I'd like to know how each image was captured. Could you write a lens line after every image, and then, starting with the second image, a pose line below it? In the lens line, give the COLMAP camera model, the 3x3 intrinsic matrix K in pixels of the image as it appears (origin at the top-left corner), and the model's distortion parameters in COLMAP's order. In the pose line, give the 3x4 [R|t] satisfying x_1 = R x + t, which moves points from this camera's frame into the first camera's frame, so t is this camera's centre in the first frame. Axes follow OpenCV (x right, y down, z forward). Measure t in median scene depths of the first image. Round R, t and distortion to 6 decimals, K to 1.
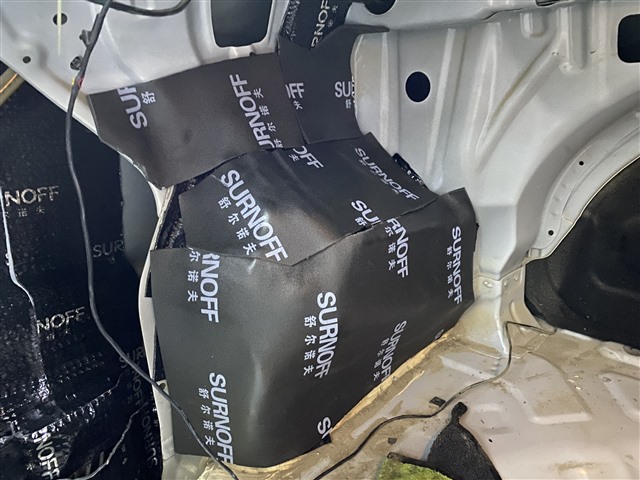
lens RADIAL K [[487.1, 0, 323.0], [0, 487.1, 236.9], [0, 0, 1]] dist [0.000750, -0.011764]
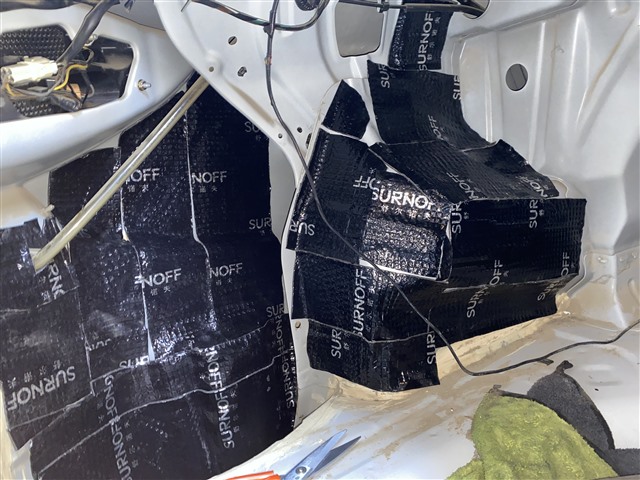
lens RADIAL K [[487.1, 0, 321.8], [0, 487.1, 242.9], [0, 0, 1]] dist [0.000750, -0.011764]
pose [[0.959511, -0.021963, -0.280815, 0.085473], [-0.005137, 0.995425, -0.095408, 0.221375], [0.281626, 0.092987, 0.955008, -0.199025]]
